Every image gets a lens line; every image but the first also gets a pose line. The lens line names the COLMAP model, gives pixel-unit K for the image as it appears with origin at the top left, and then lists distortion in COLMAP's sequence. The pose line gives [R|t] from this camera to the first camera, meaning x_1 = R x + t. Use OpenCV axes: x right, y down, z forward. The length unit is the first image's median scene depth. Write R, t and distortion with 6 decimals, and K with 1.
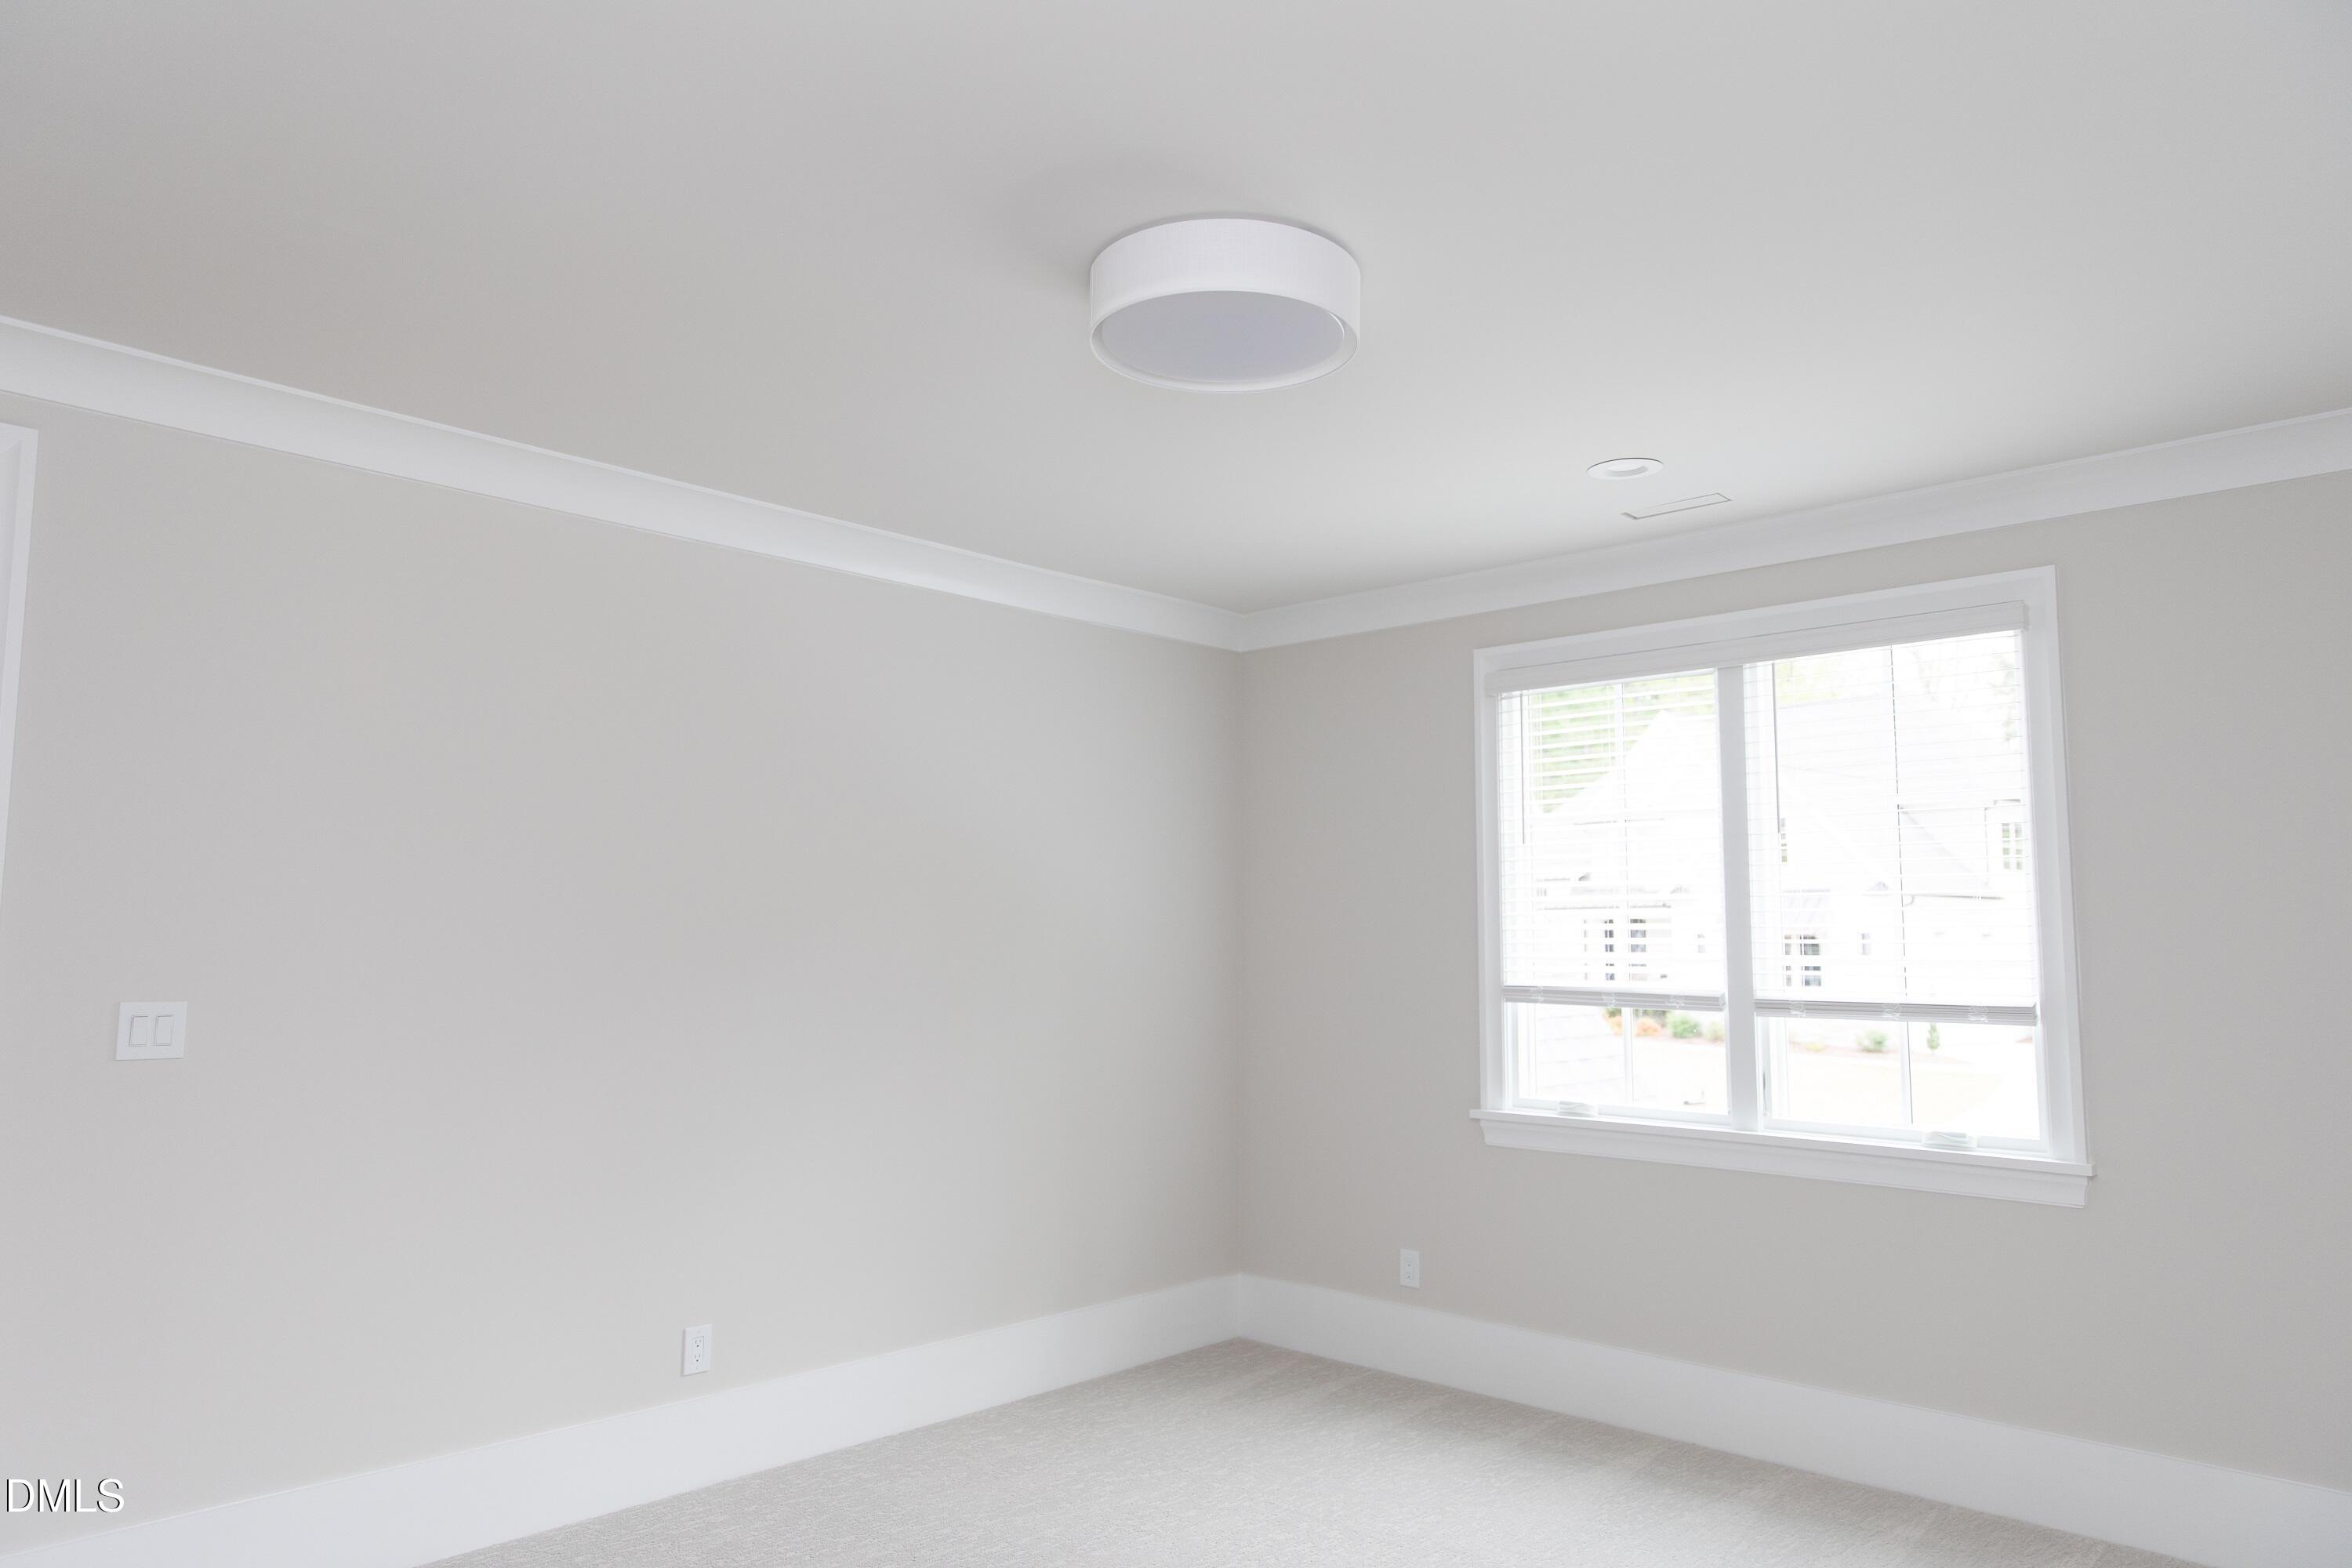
lens RADIAL K [[1551.3, 0, 1176.0], [0, 1551.3, 784.0], [0, 0, 1]] dist [-0.000108, 0.000058]
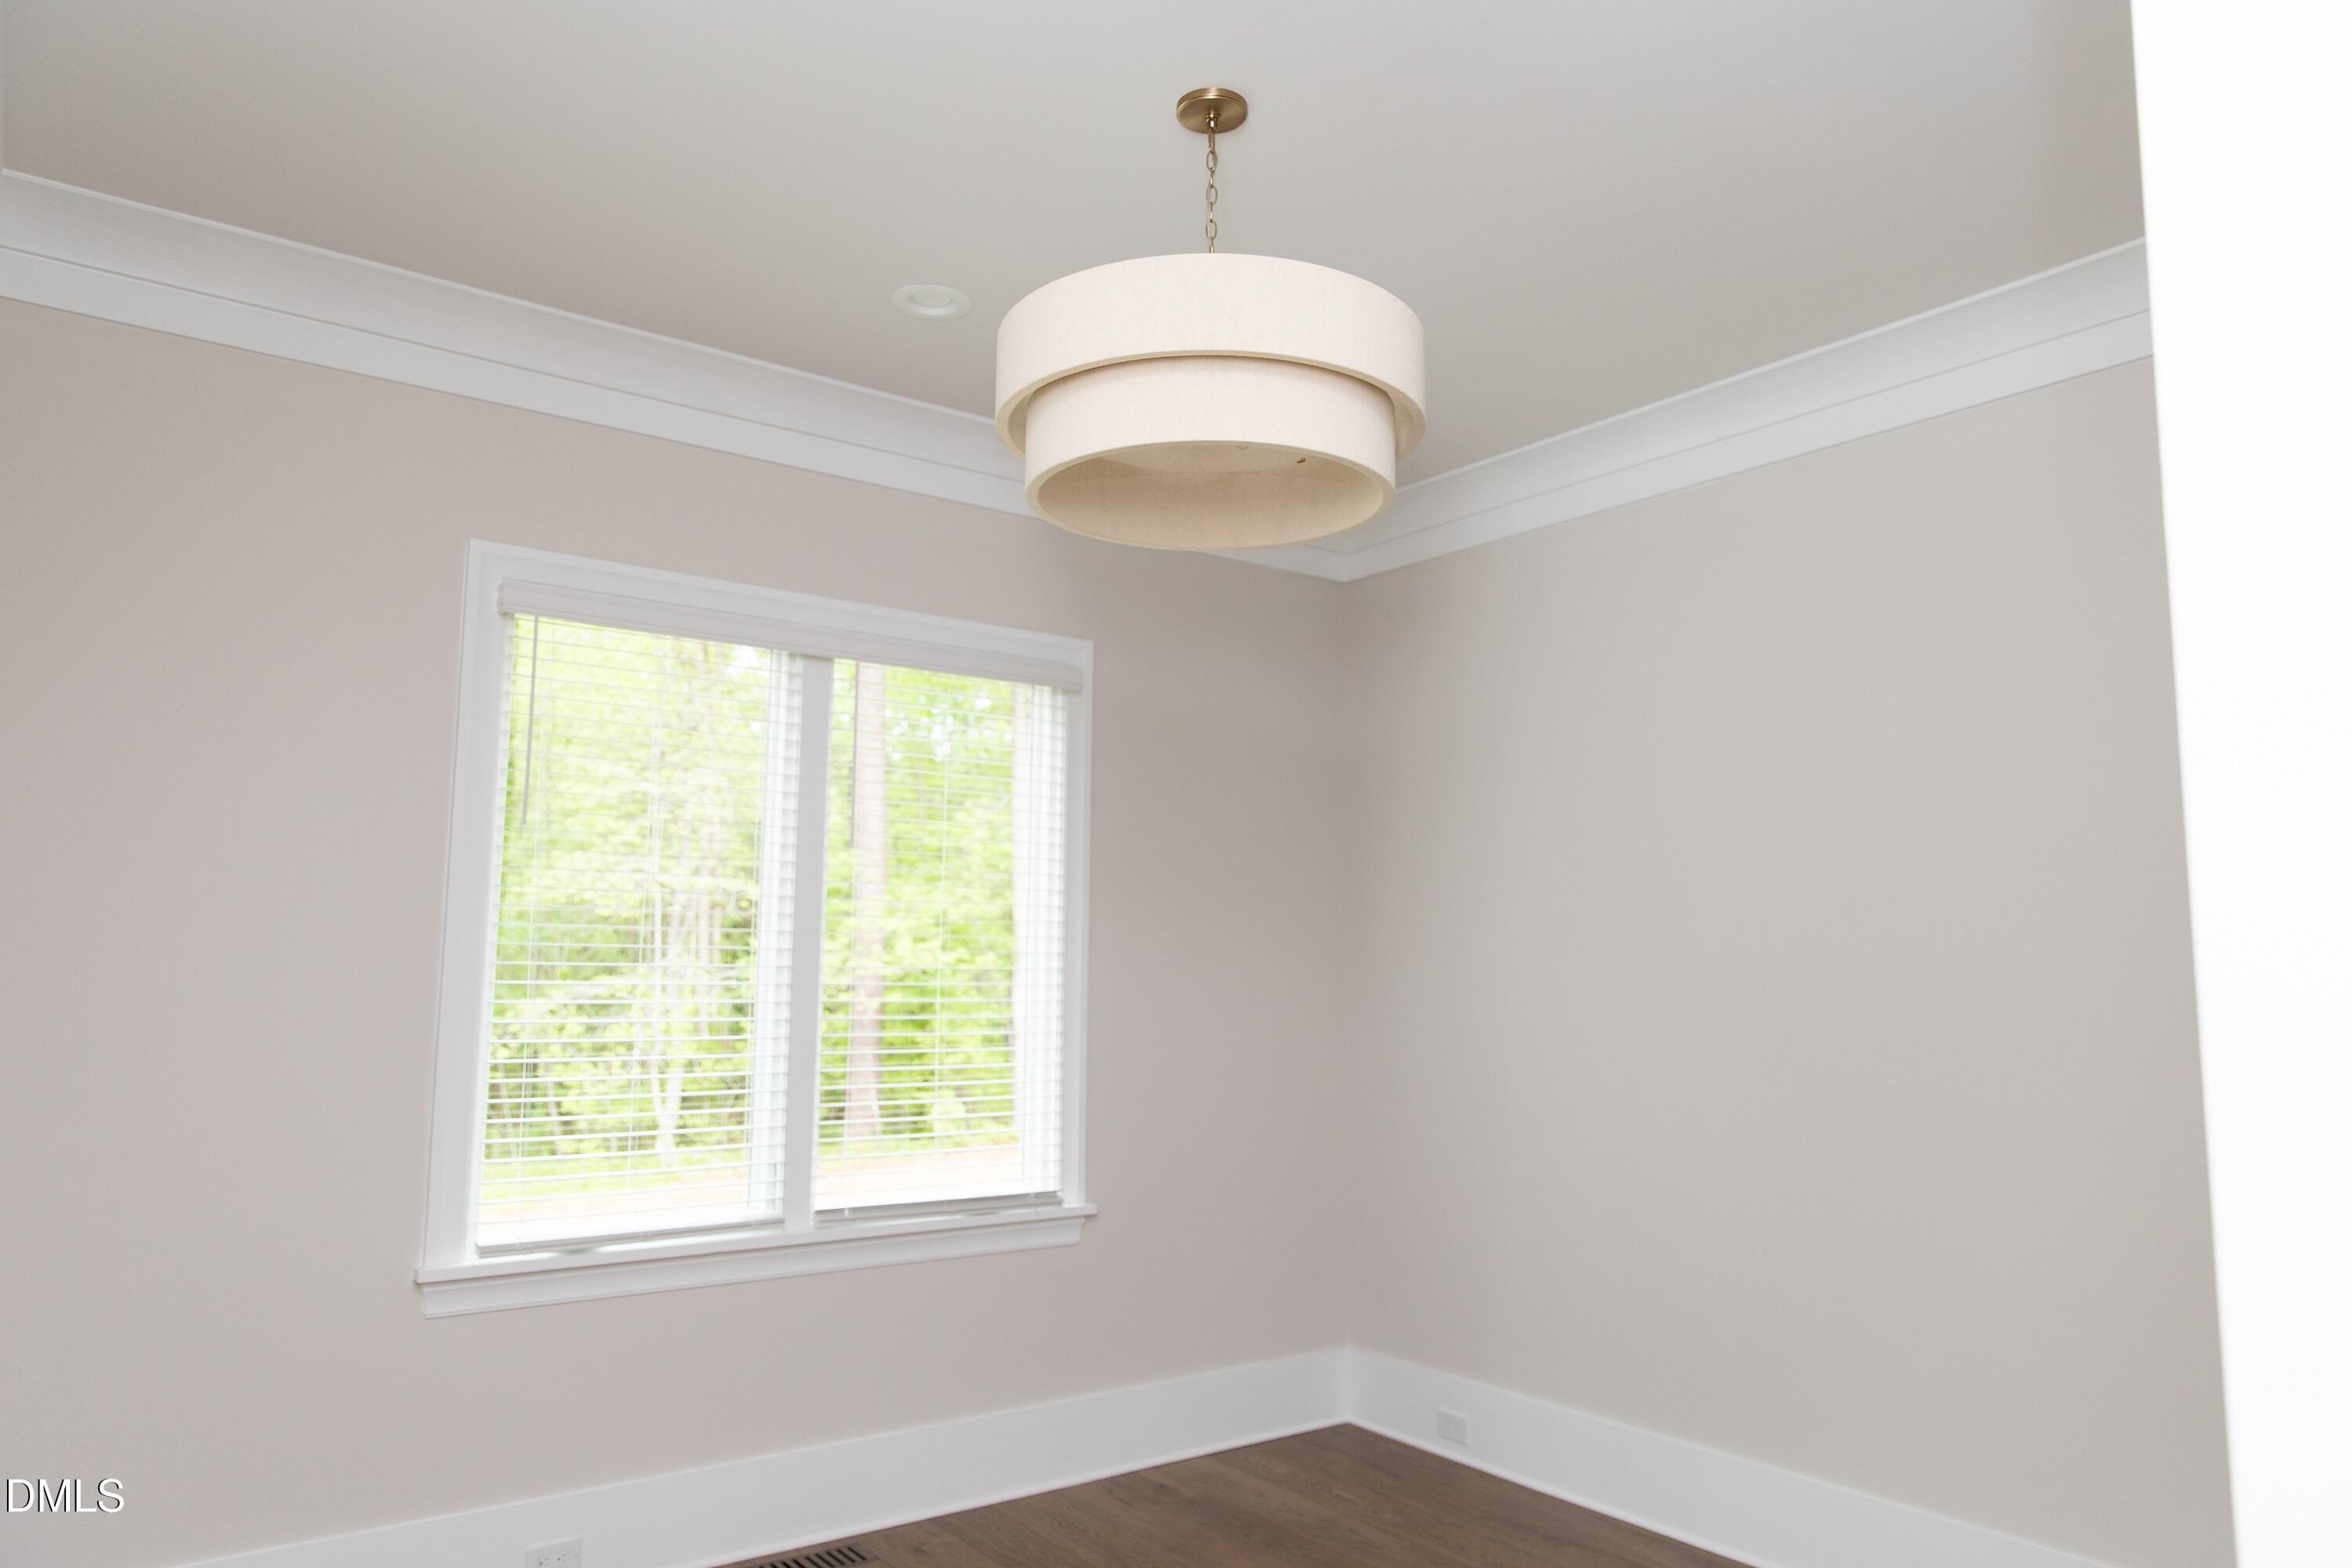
lens RADIAL K [[1551.3, 0, 1176.0], [0, 1551.3, 784.0], [0, 0, 1]] dist [-0.000108, 0.000058]
pose [[0.161838, 0.114900, 0.980105, -0.458554], [-0.110579, 0.989055, -0.097689, 0.053740], [-0.980602, -0.092569, 0.172773, 0.741000]]
